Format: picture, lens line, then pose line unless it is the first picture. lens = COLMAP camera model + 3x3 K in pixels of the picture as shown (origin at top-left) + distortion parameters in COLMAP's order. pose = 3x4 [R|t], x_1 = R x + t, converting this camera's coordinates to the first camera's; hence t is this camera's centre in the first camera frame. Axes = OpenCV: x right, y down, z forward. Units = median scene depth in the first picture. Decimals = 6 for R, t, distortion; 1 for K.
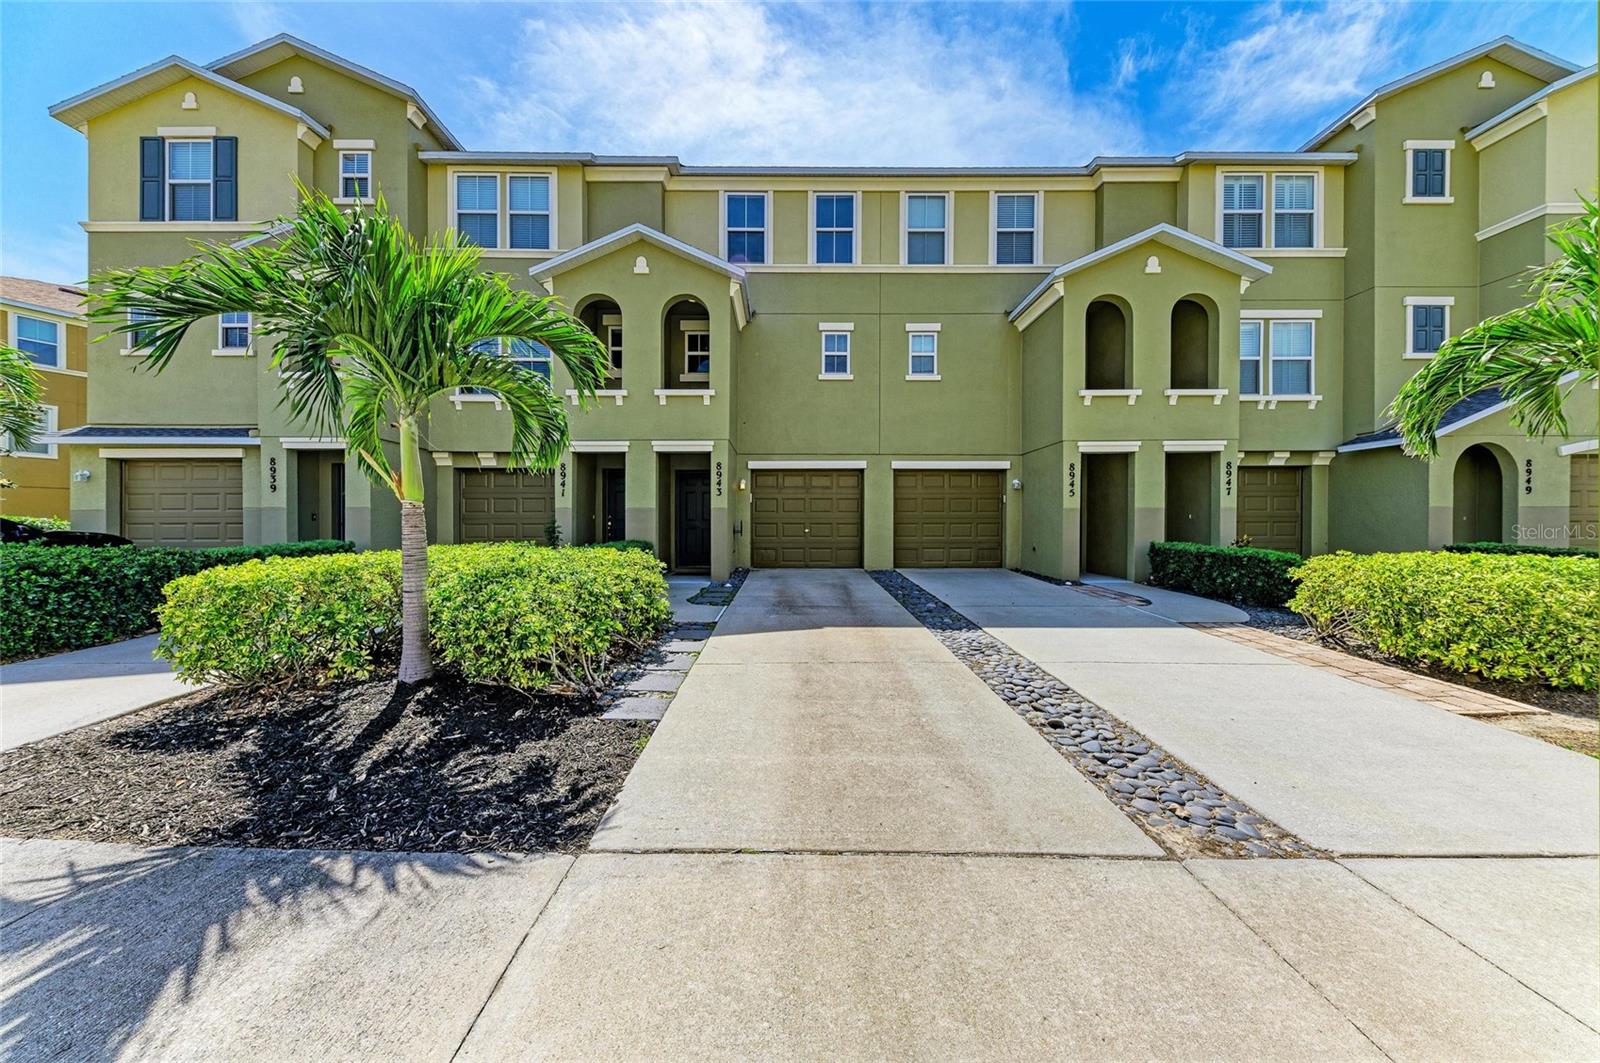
lens RADIAL K [[579.3, 0, 805.7], [0, 579.3, 525.8], [0, 0, 1]] dist [0.012062, -0.002162]
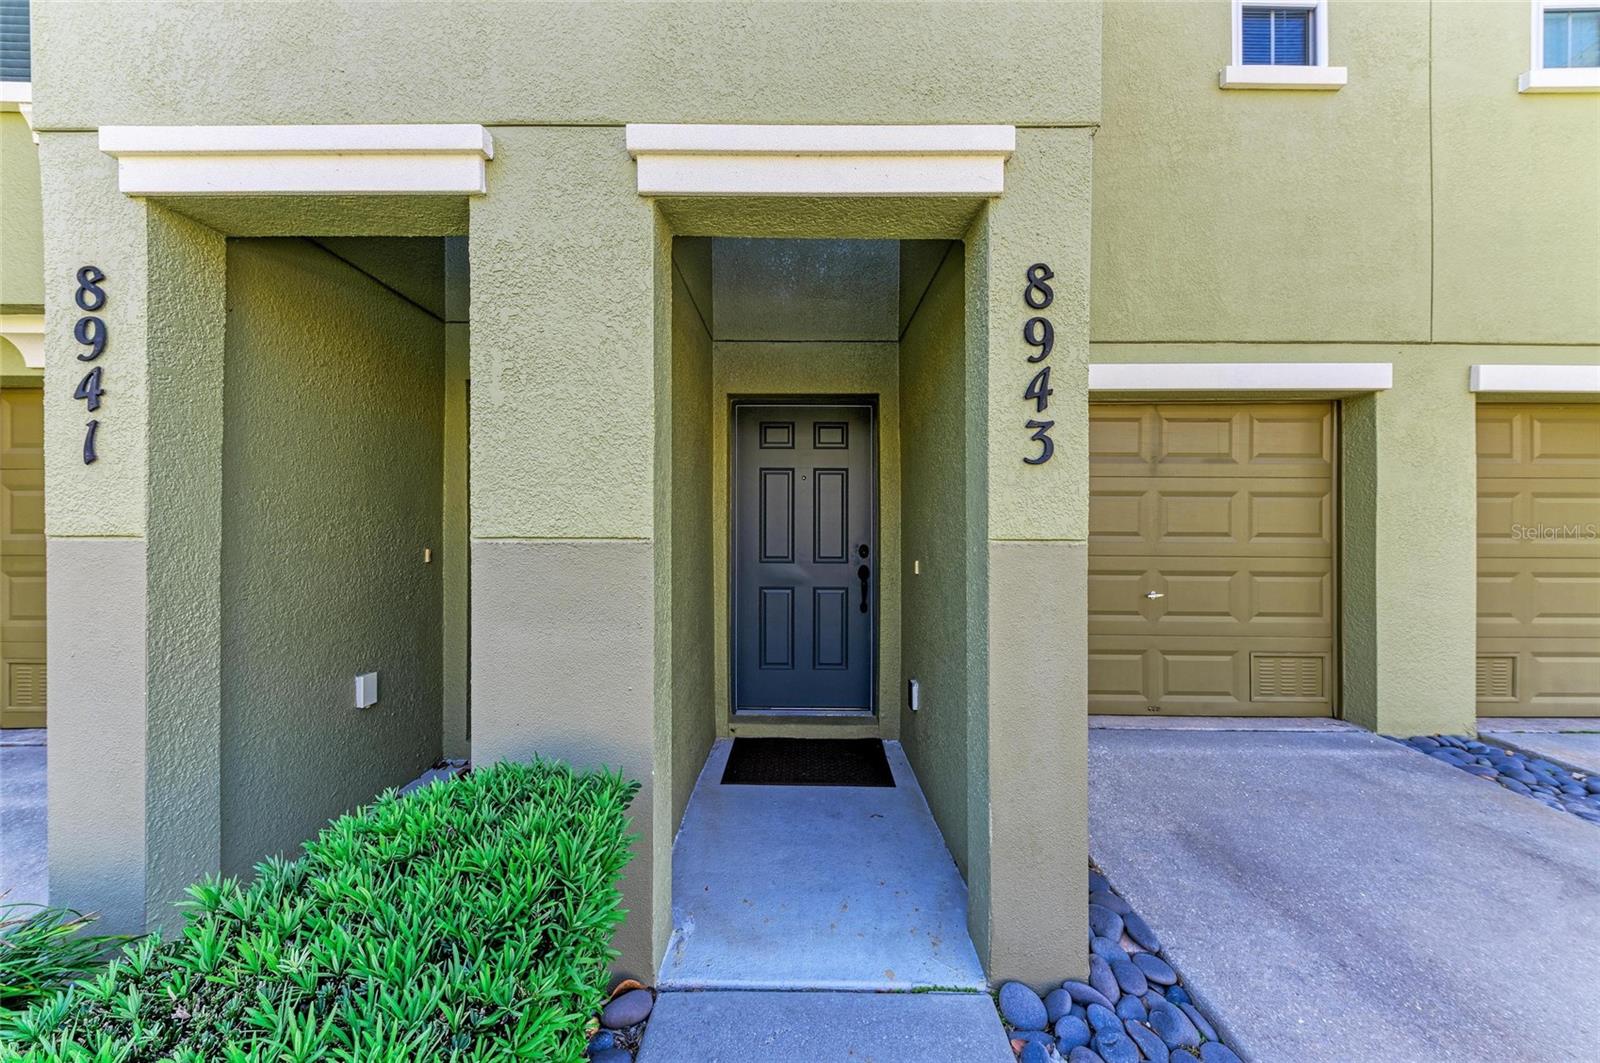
lens RADIAL K [[579.3, 0, 827.7], [0, 579.3, 520.7], [0, 0, 1]] dist [0.012062, -0.002162]
pose [[0.999983, 0.003713, -0.004388, -0.182857], [-0.003758, 0.999939, -0.010368, -0.029963], [0.004349, 0.010384, 0.999937, 0.734718]]
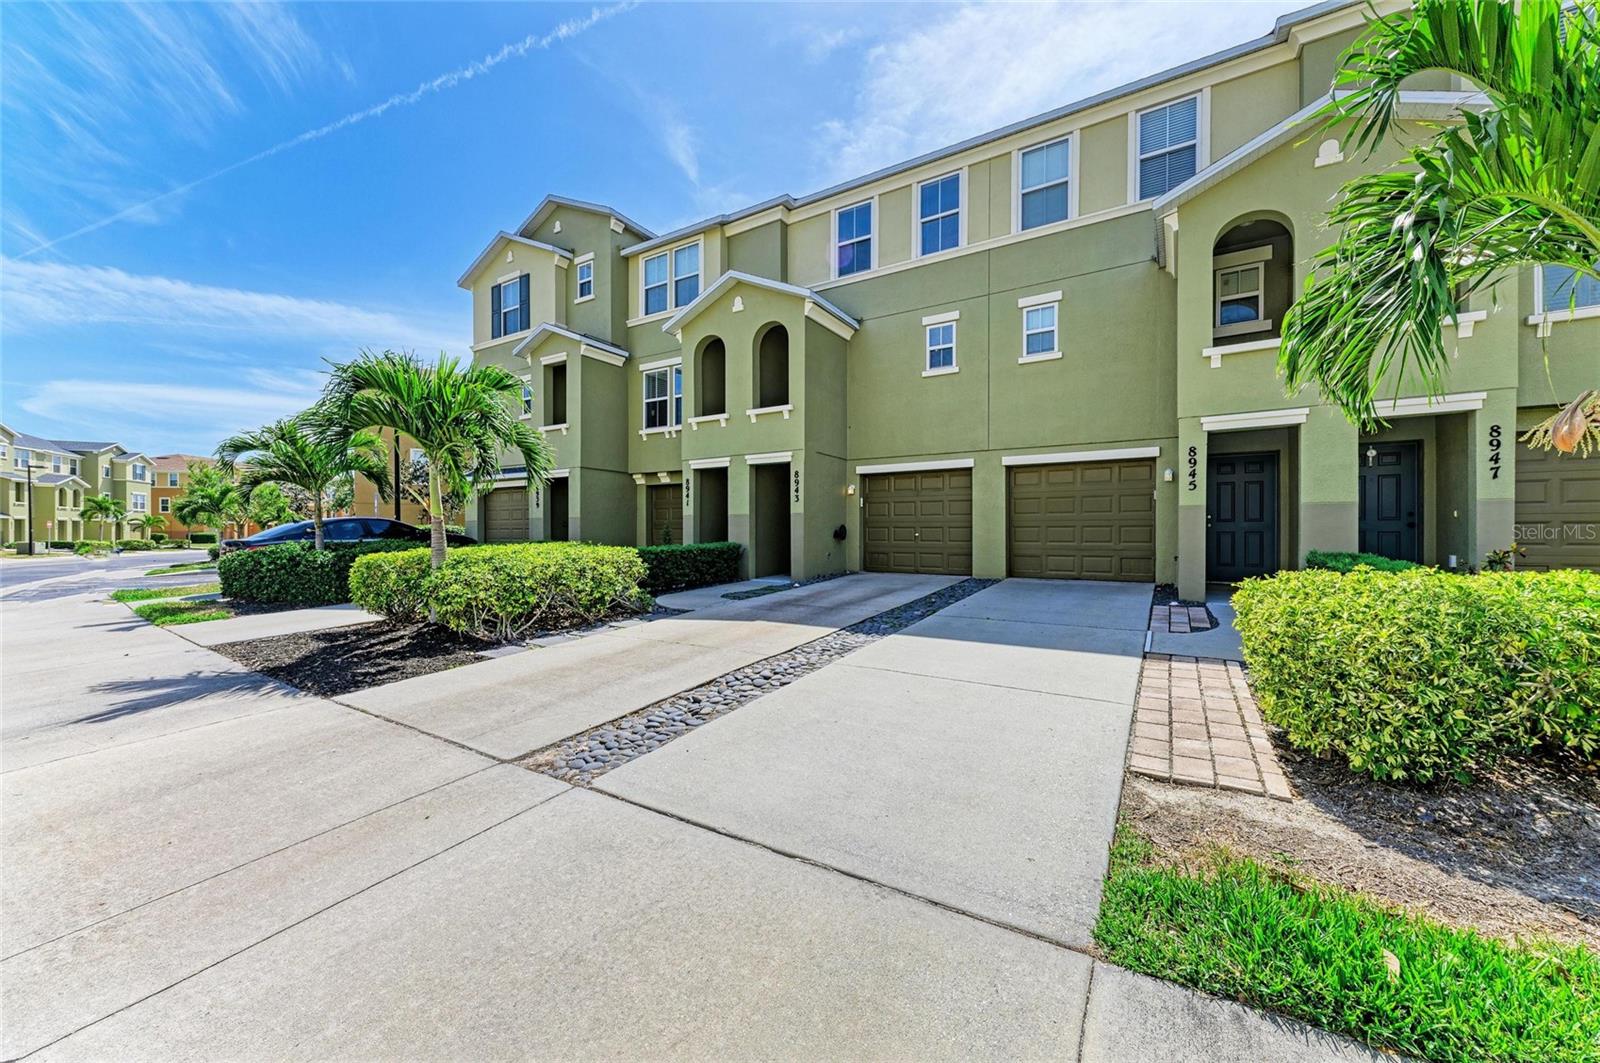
lens RADIAL K [[614.8, 0, 785.1], [0, 614.8, 529.4], [0, 0, 1]] dist [0.010355, -0.001201]
pose [[0.837100, -0.002773, -0.547042, 0.402528], [-0.001616, 0.999970, -0.007542, 0.007018], [0.547047, 0.007198, 0.837071, 0.030063]]
